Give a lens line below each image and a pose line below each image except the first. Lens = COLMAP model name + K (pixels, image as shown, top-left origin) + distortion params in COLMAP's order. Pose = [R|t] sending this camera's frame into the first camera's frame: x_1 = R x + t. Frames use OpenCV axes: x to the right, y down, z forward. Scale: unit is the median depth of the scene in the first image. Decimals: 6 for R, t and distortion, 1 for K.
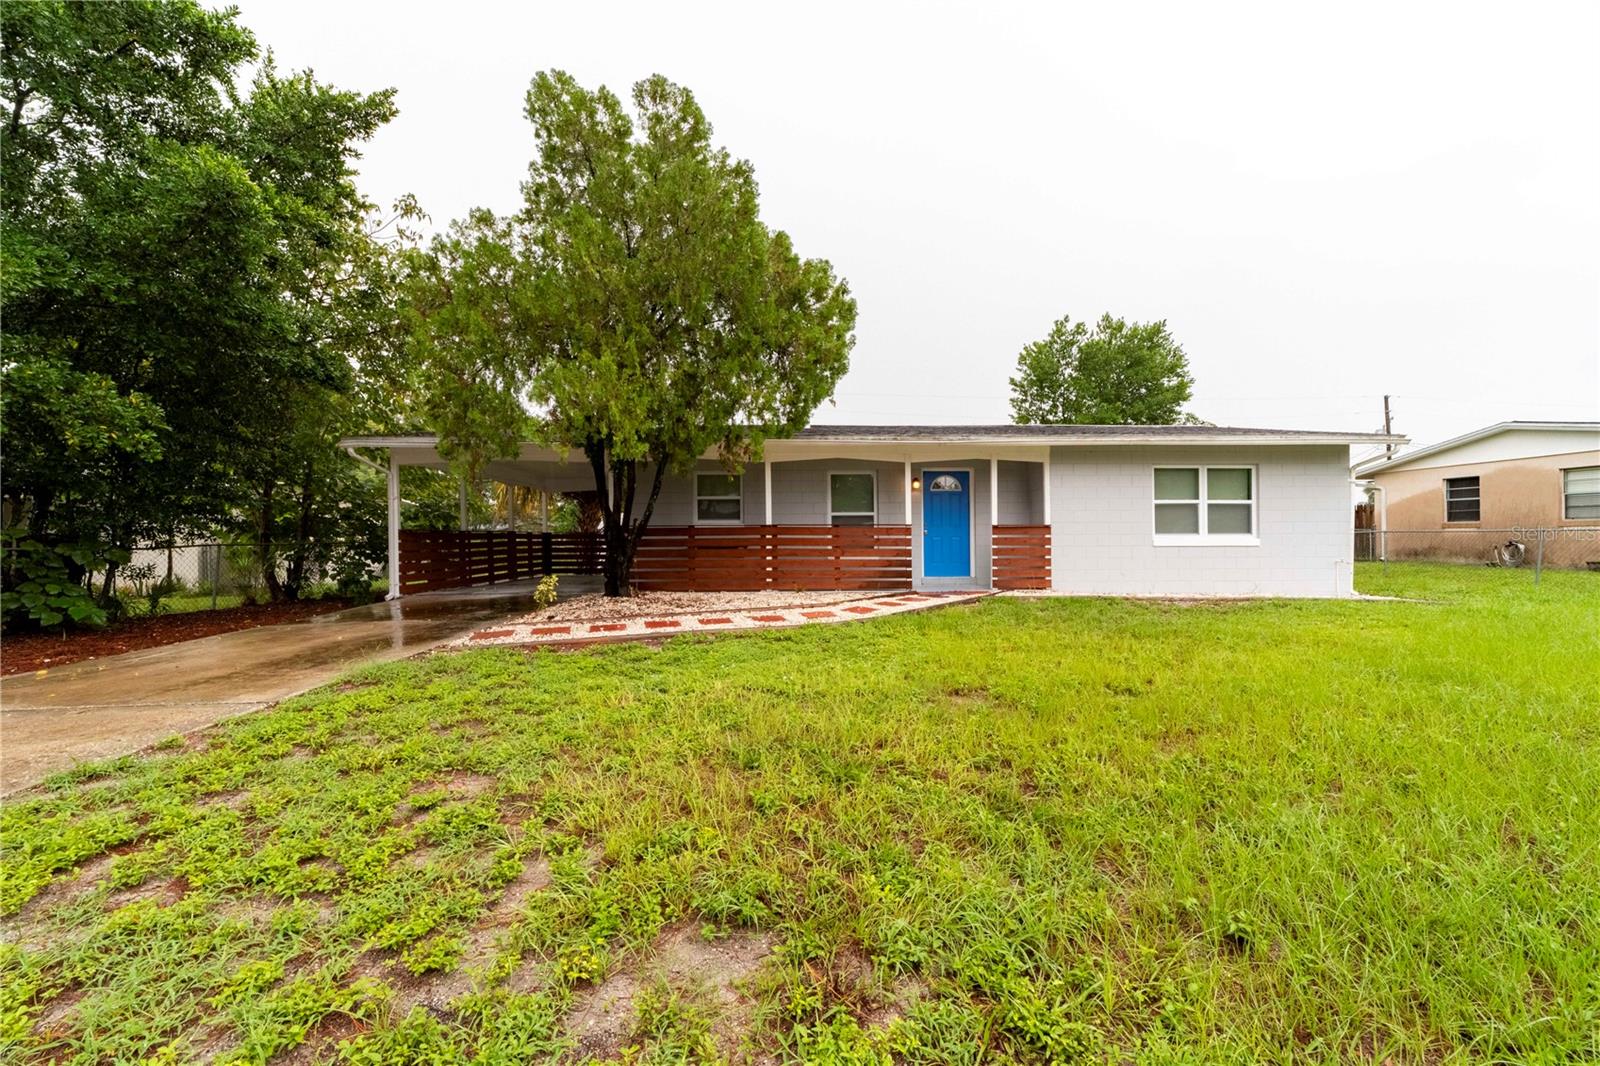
lens RADIAL K [[627.6, 0, 792.5], [0, 627.6, 538.0], [0, 0, 1]] dist [0.000811, 0.000118]
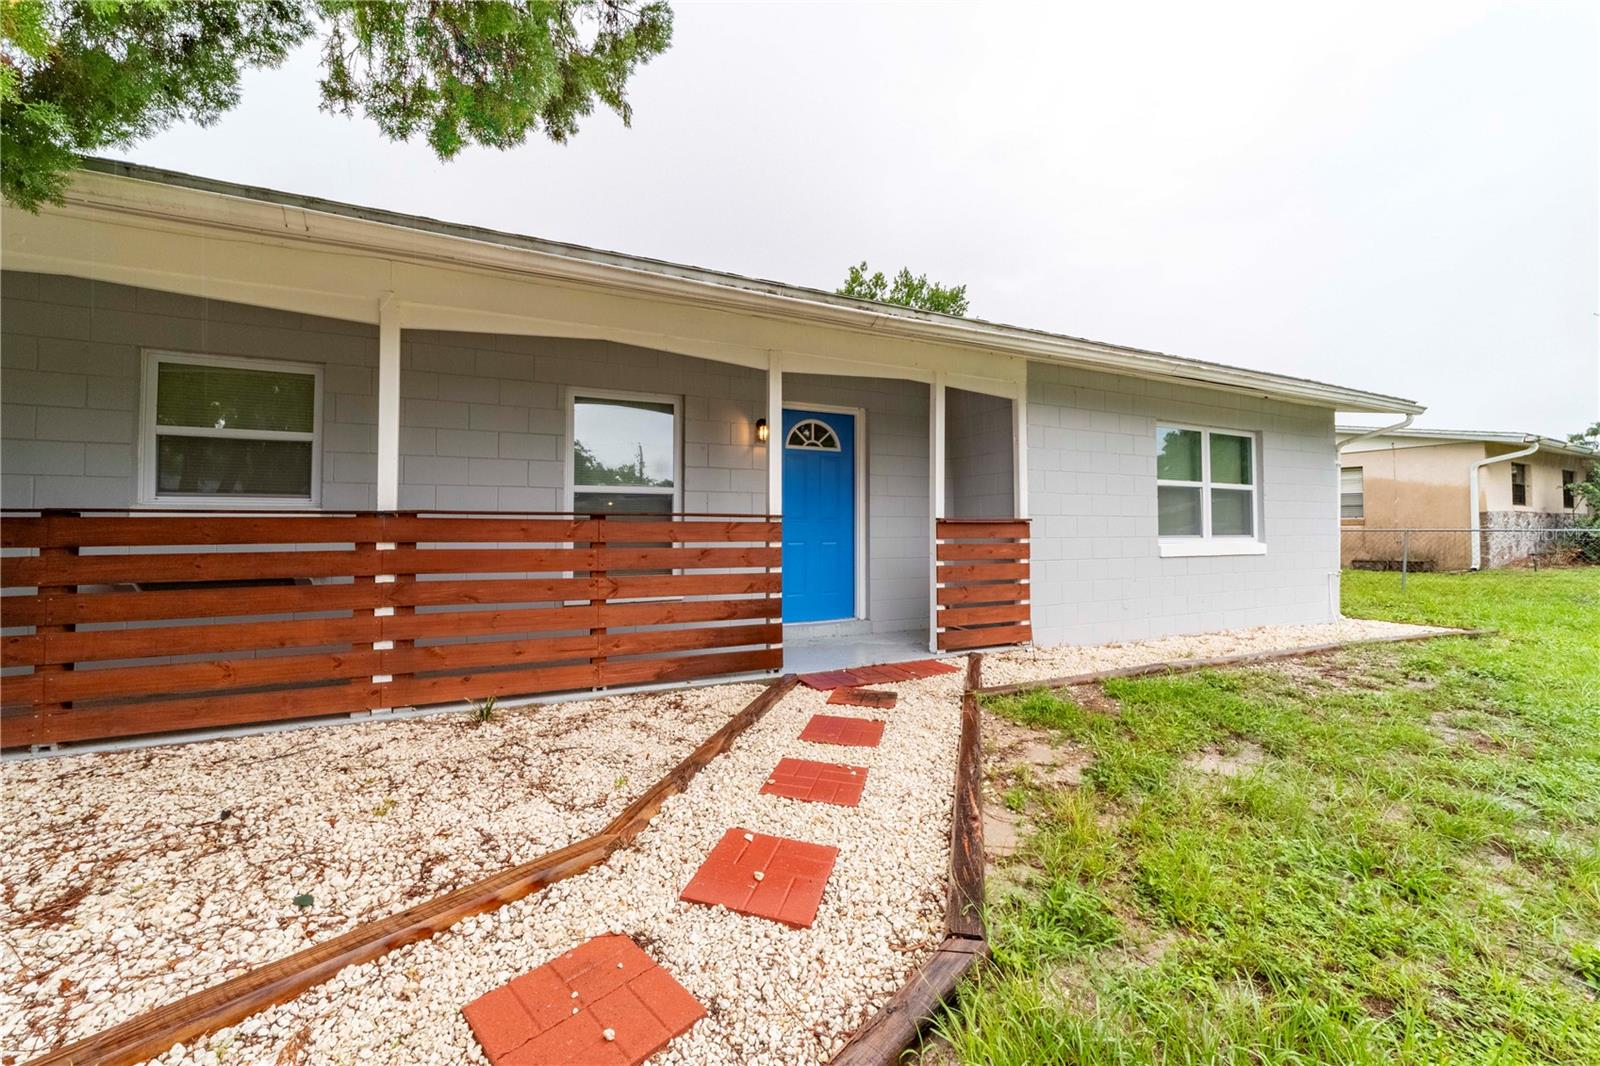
lens RADIAL K [[631.7, 0, 803.1], [0, 631.7, 496.9], [0, 0, 1]] dist [0.000356, 0.000033]
pose [[0.891999, 0.026074, 0.451284, 0.007271], [-0.001616, 0.998513, -0.054498, -0.010308], [-0.452034, 0.047883, 0.890715, 0.611334]]
